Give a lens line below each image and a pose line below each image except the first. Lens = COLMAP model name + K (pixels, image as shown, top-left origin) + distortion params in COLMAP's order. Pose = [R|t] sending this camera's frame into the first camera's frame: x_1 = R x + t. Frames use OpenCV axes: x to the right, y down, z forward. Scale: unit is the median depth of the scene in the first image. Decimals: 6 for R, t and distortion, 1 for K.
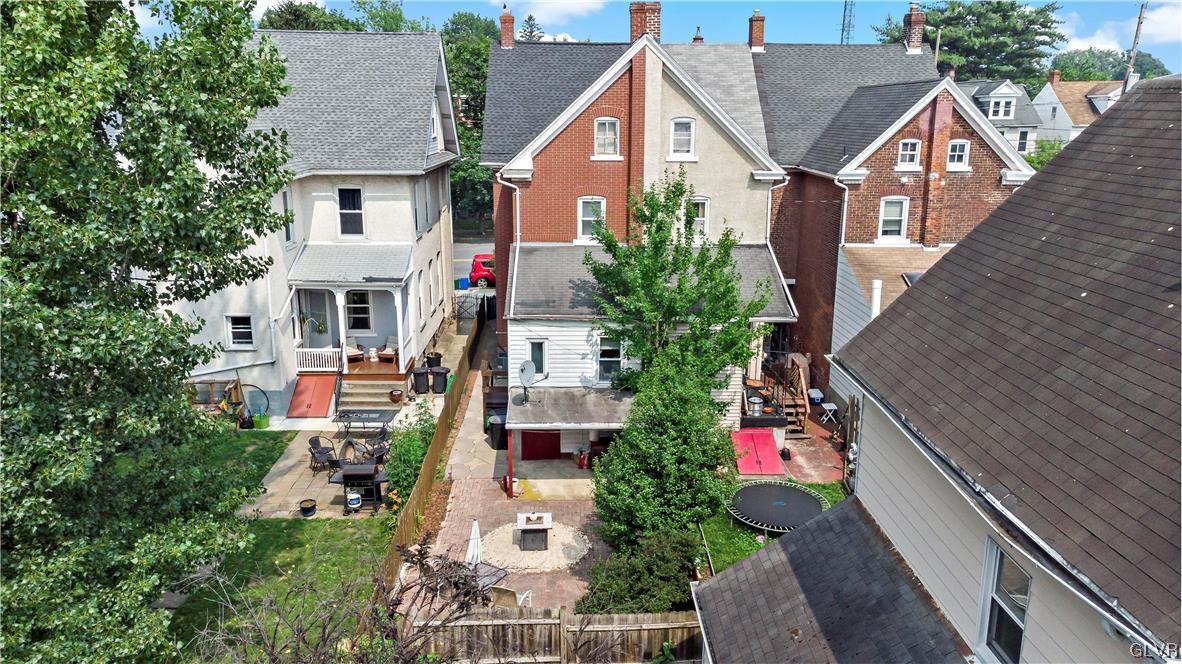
lens RADIAL K [[877.8, 0, 596.0], [0, 877.8, 329.2], [0, 0, 1]] dist [0.000405, 0.064640]
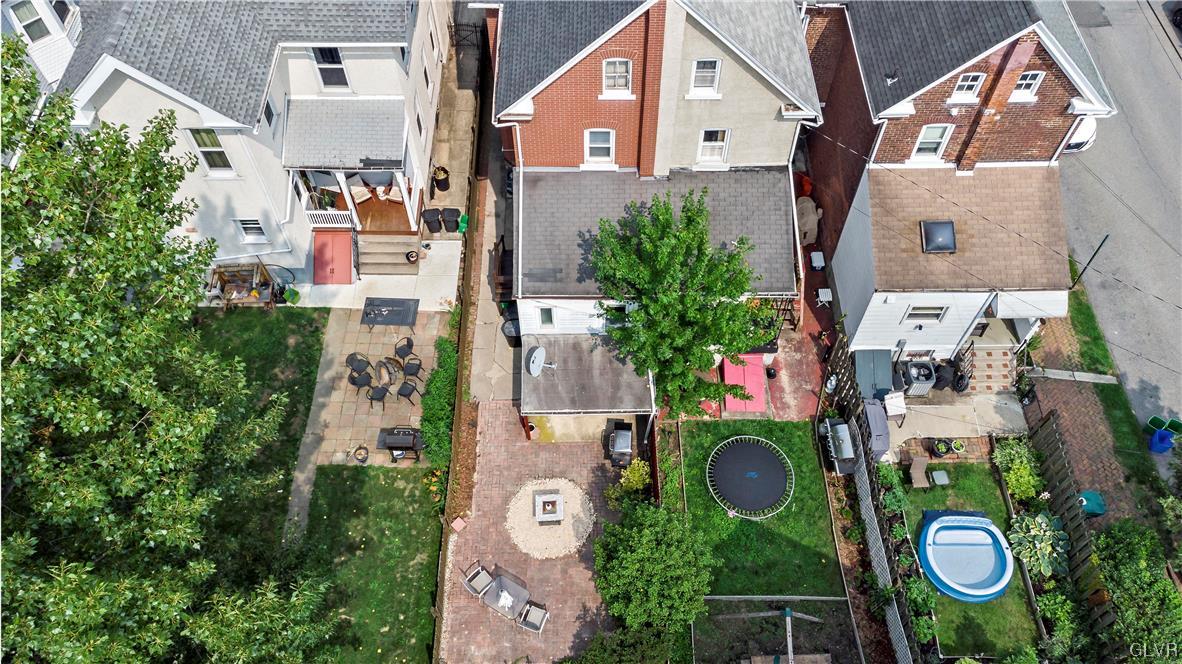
lens RADIAL K [[877.8, 0, 596.0], [0, 877.8, 329.2], [0, 0, 1]] dist [0.000405, 0.064640]
pose [[0.999718, 0.015355, -0.018101, 0.010830], [0.000938, 0.736442, 0.676501, -0.614721], [0.023718, -0.676327, 0.736220, 0.196826]]
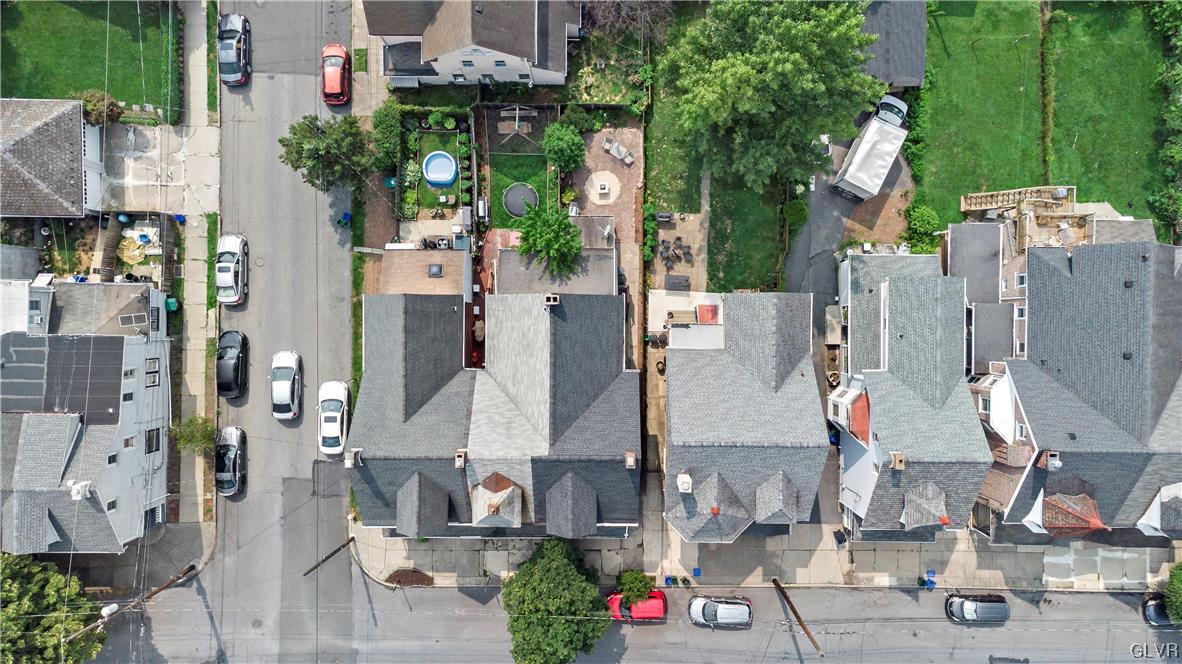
lens RADIAL K [[864.1, 0, 592.2], [0, 864.1, 338.0], [0, 0, 1]] dist [0.029725, 0.053004]
pose [[-0.999330, -0.035839, -0.007408, -0.022818], [0.002189, -0.260603, 0.965444, -2.183756], [-0.036531, 0.964781, 0.260507, 0.547584]]
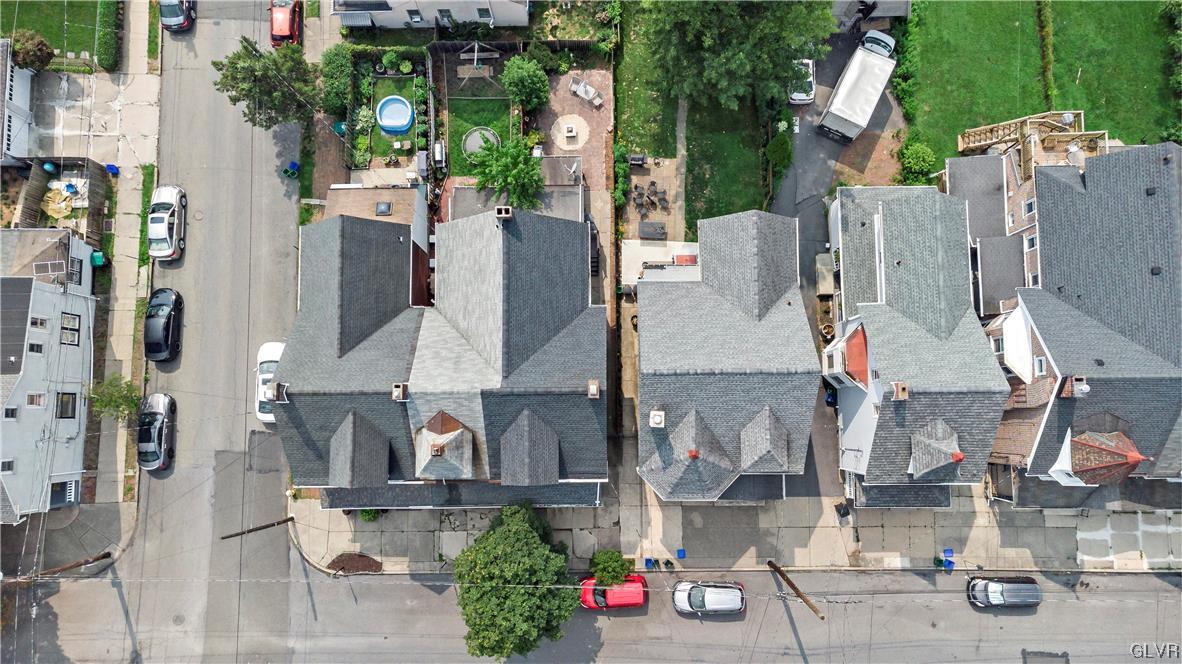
lens RADIAL K [[864.1, 0, 592.2], [0, 864.1, 338.0], [0, 0, 1]] dist [0.029725, 0.053004]
pose [[-0.999719, -0.023031, 0.005648, -0.133771], [0.009112, -0.153198, 0.988153, -2.045966], [-0.021893, 0.987927, 0.153365, 0.940886]]
